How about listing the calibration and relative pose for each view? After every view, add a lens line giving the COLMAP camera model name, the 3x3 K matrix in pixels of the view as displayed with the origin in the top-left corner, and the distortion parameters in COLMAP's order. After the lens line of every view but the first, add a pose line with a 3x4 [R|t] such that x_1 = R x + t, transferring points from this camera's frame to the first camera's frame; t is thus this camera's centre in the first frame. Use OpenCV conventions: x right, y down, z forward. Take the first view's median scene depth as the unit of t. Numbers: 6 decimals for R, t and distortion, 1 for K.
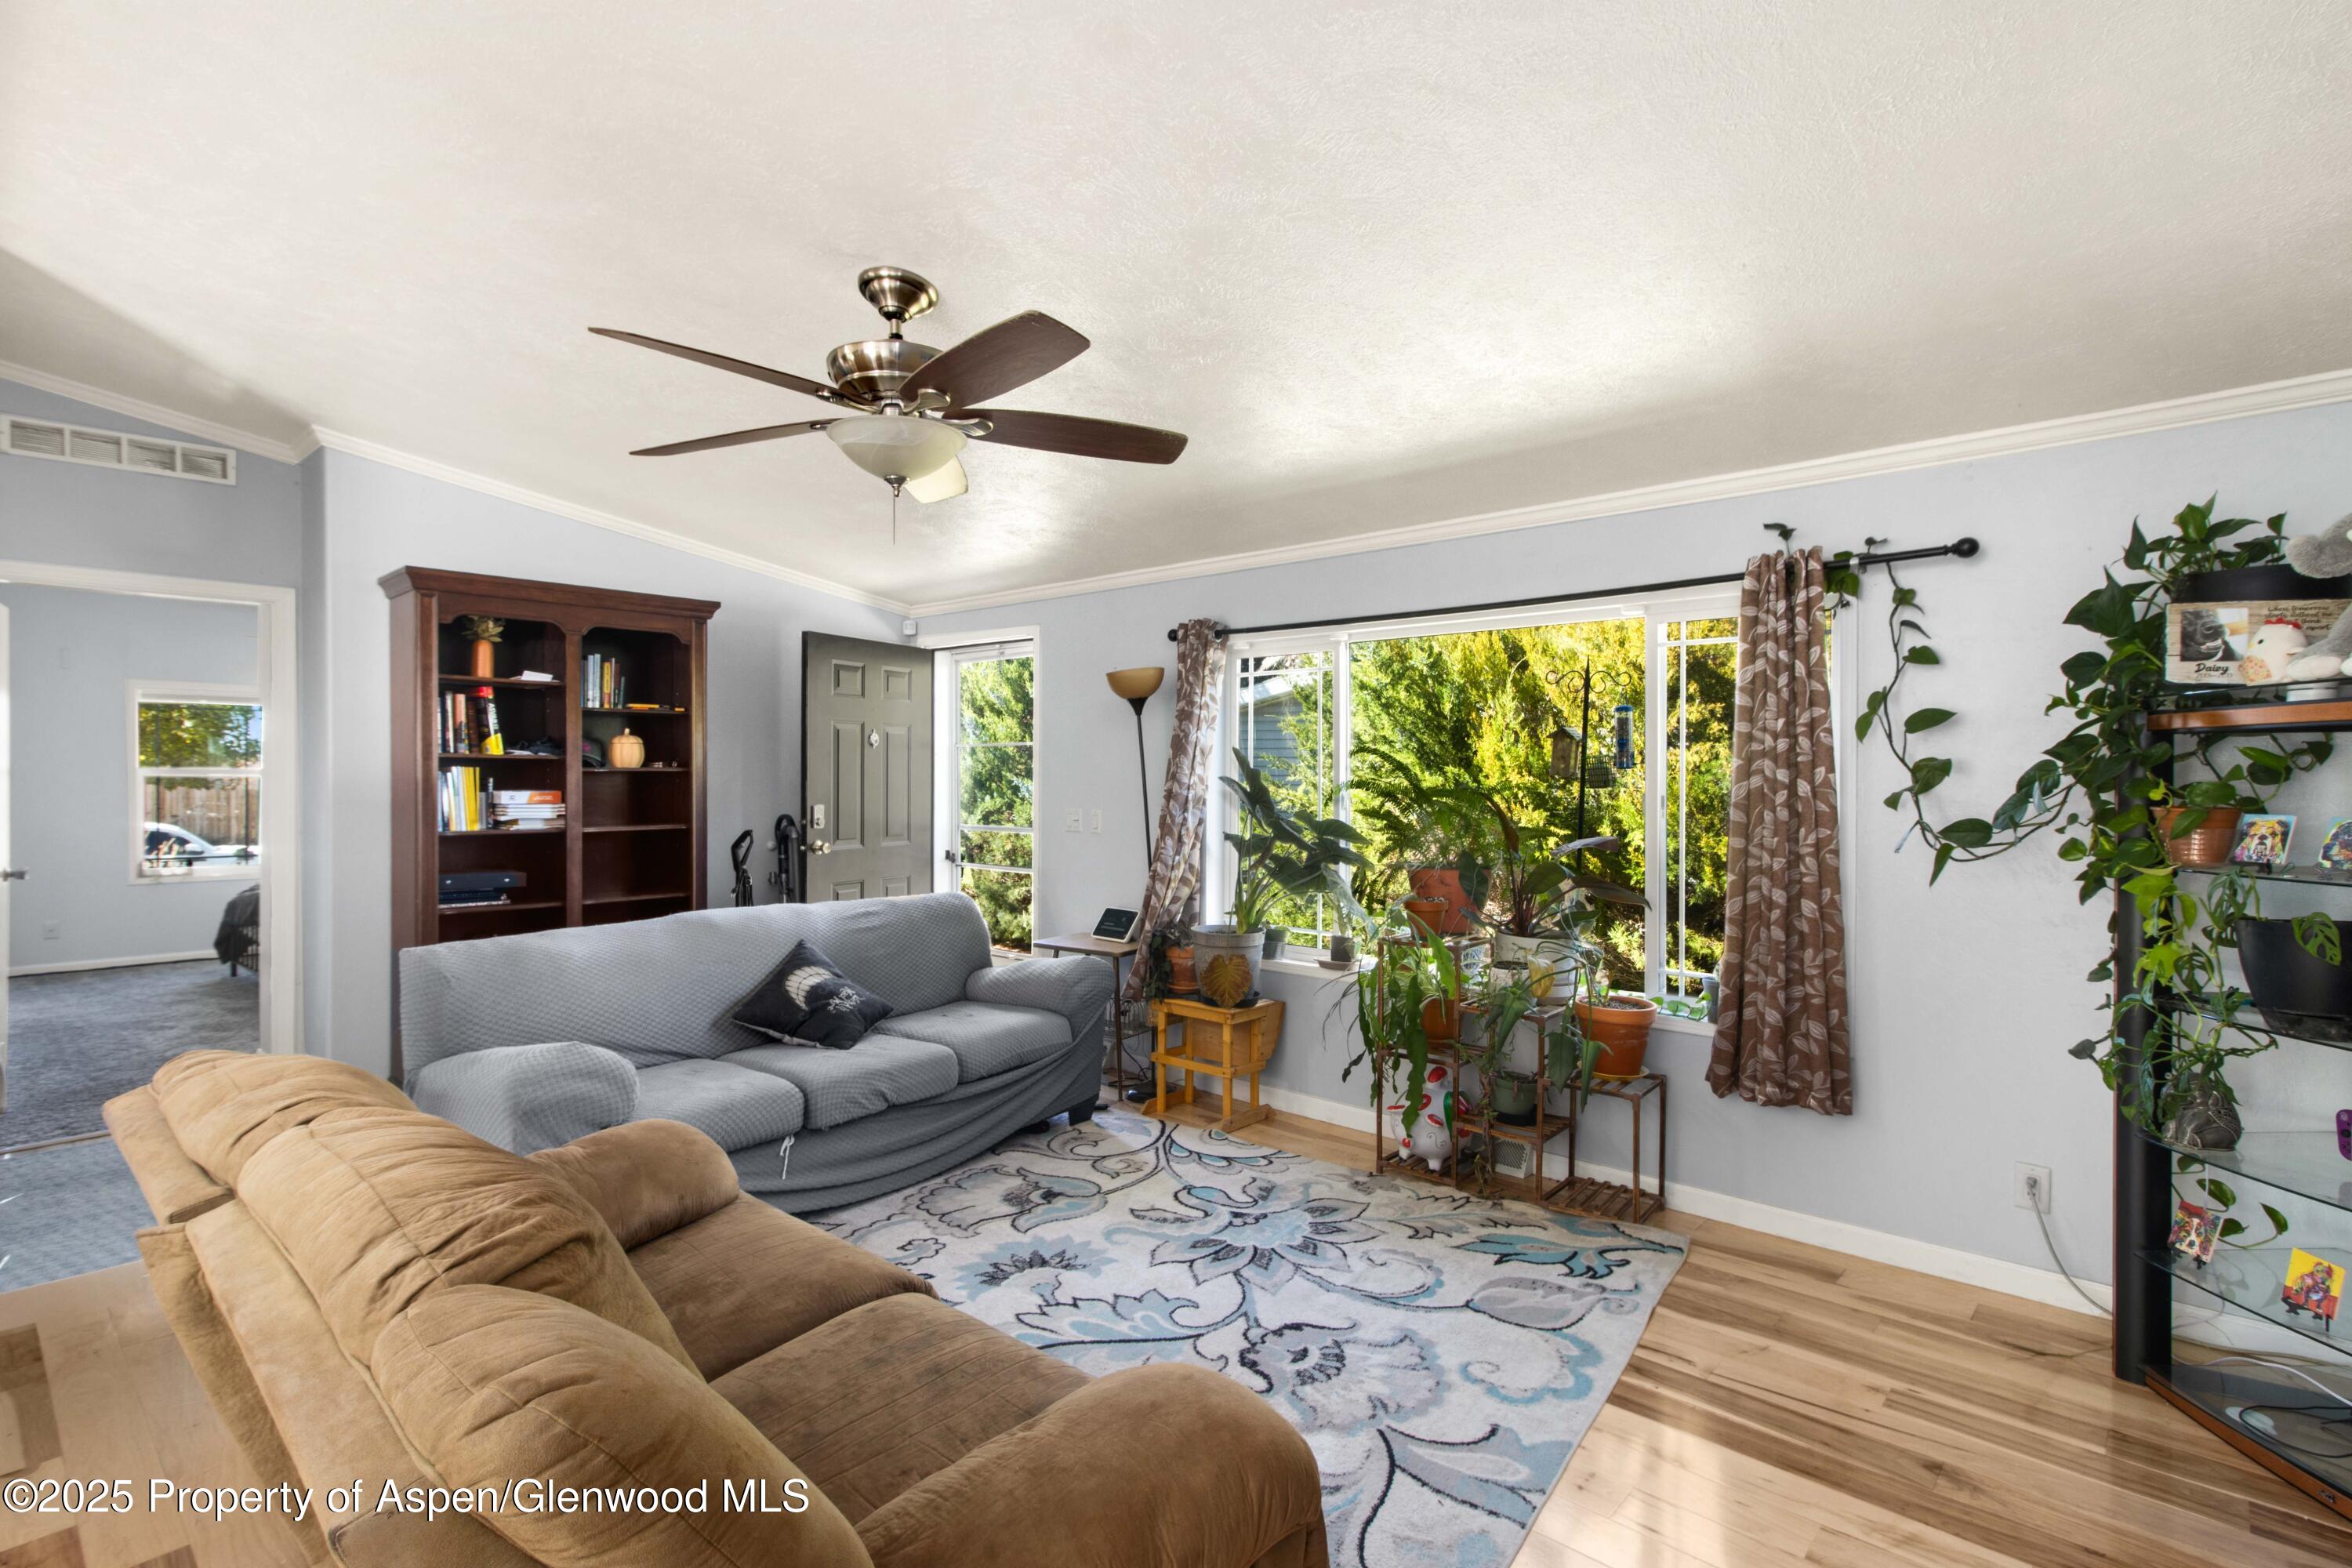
lens RADIAL K [[1128.6, 0, 1172.4], [0, 1128.6, 773.0], [0, 0, 1]] dist [0.012591, -0.001088]
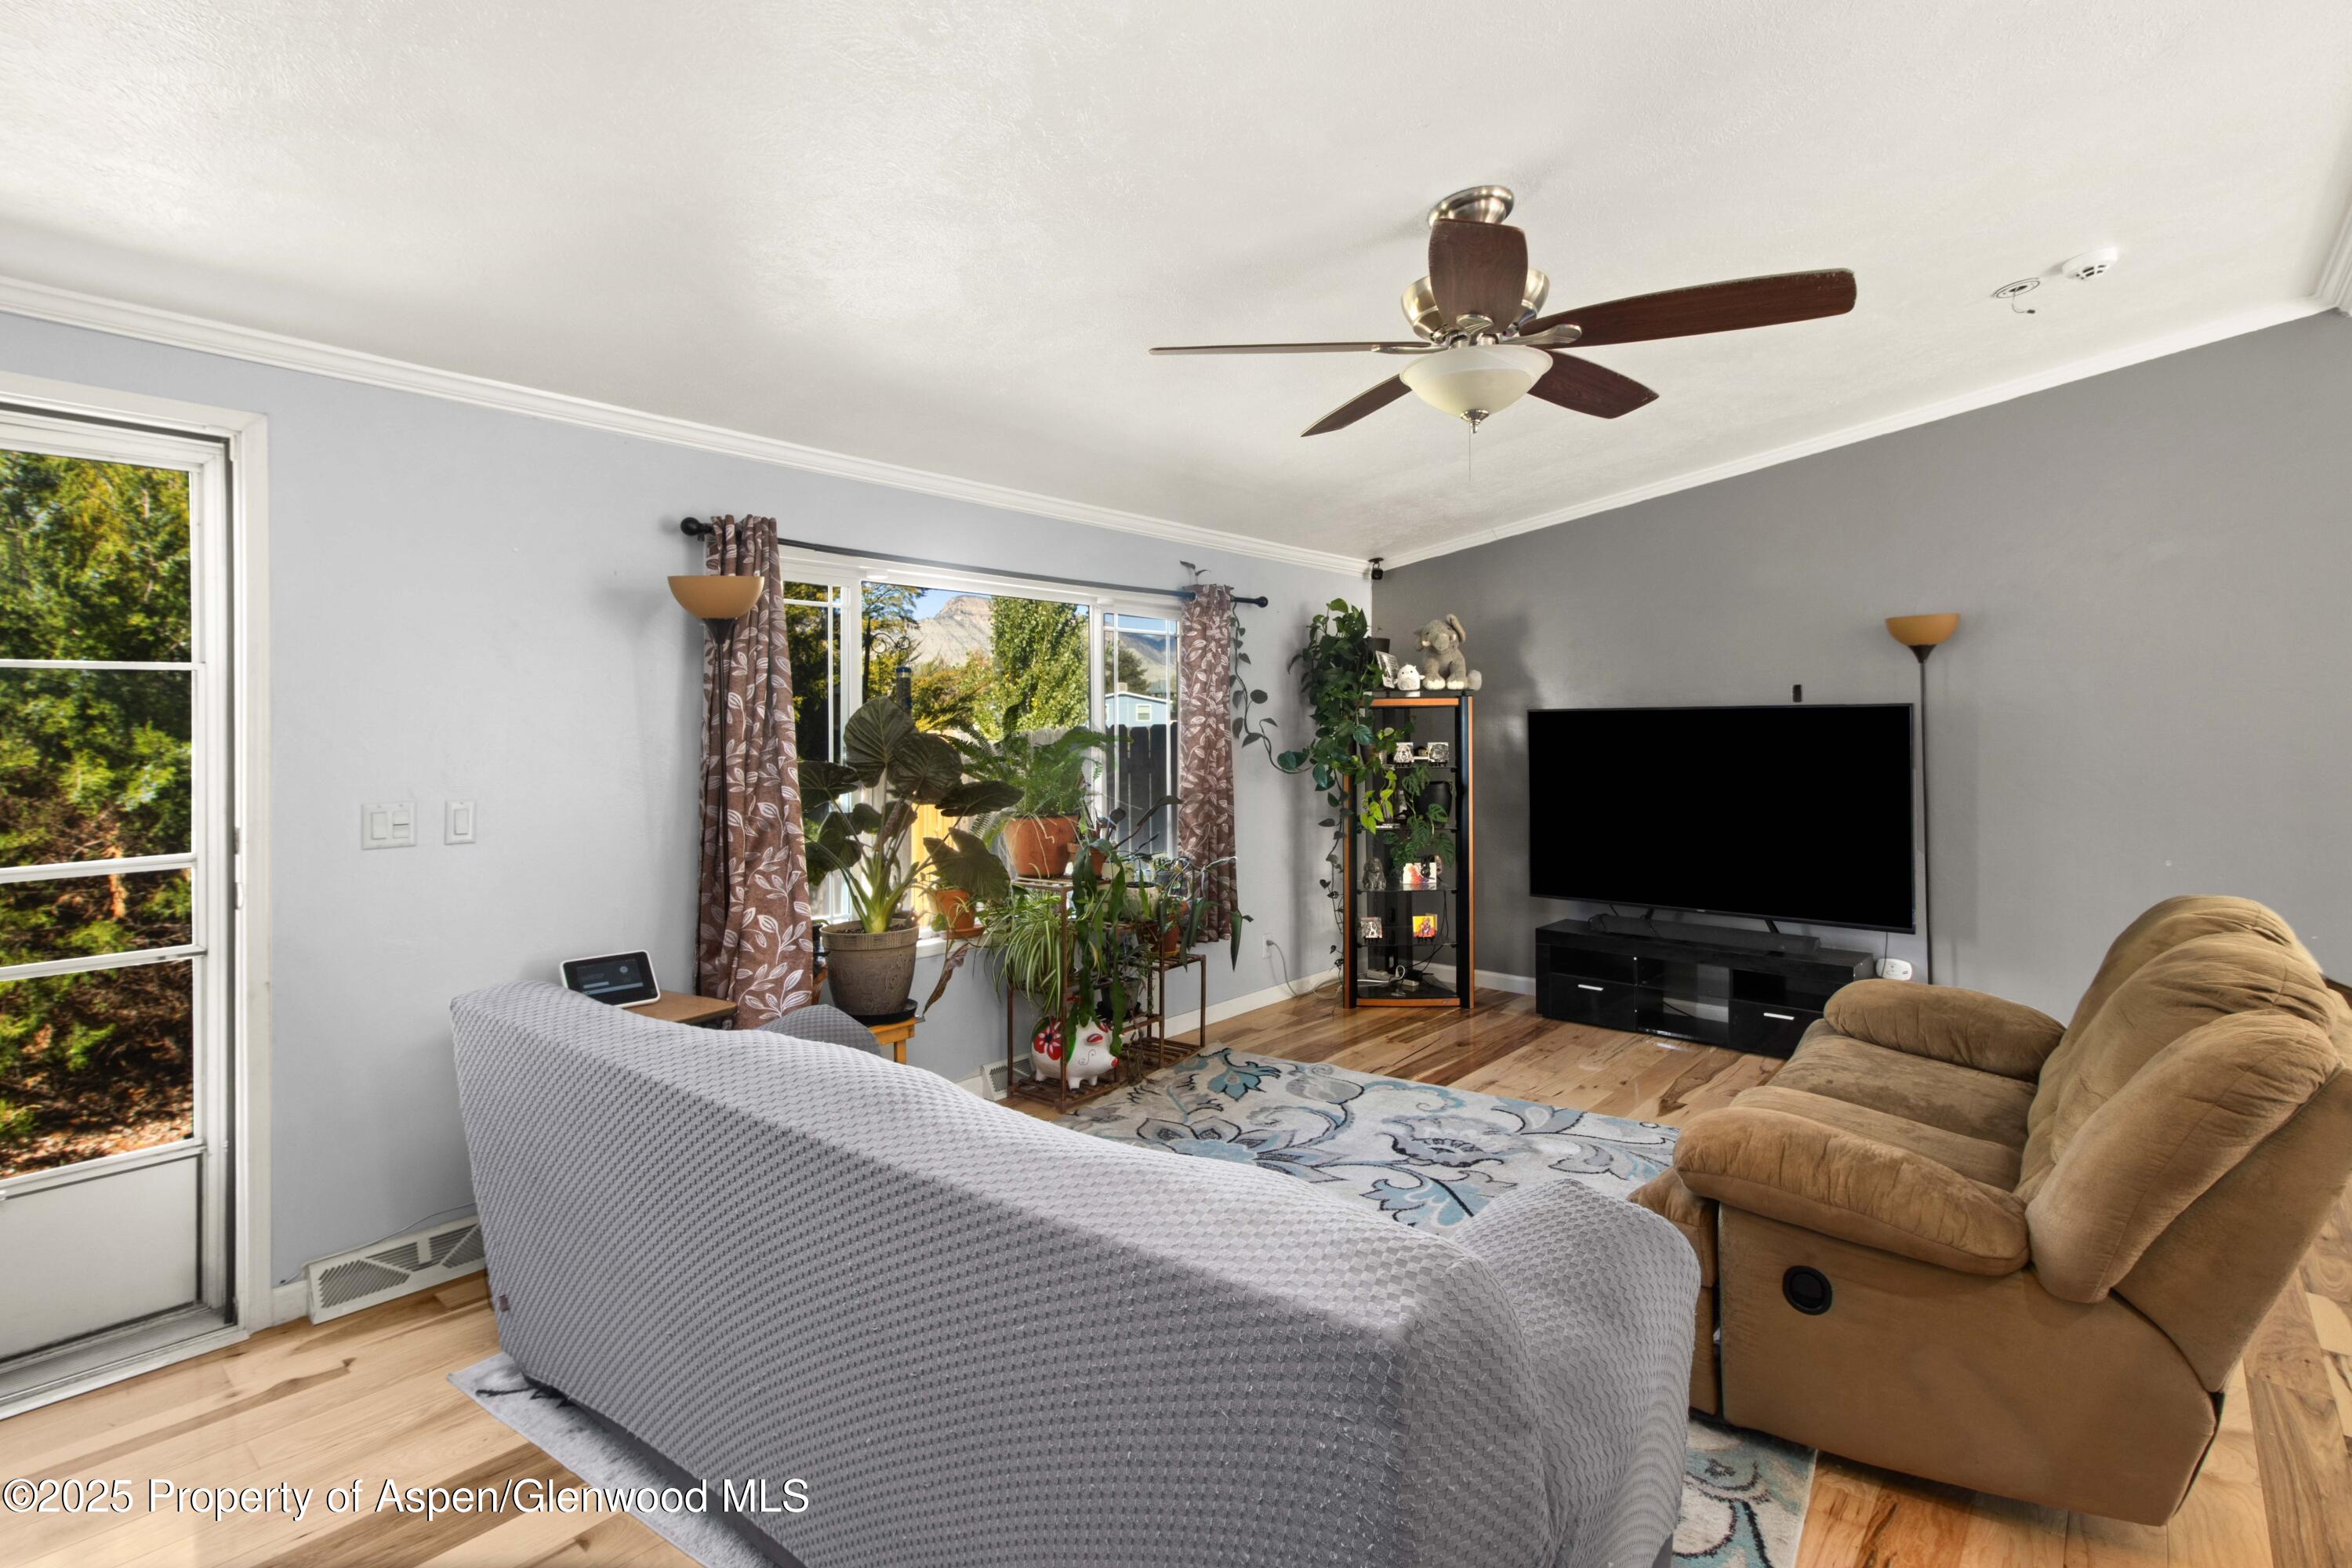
lens RADIAL K [[1128.6, 0, 1151.1], [0, 1128.6, 724.8], [0, 0, 1]] dist [0.012591, -0.001088]
pose [[0.001085, -0.010602, 0.999943, -1.125567], [0.006242, 0.999924, 0.010595, -0.022500], [-0.999980, 0.006230, 0.001151, 1.196616]]
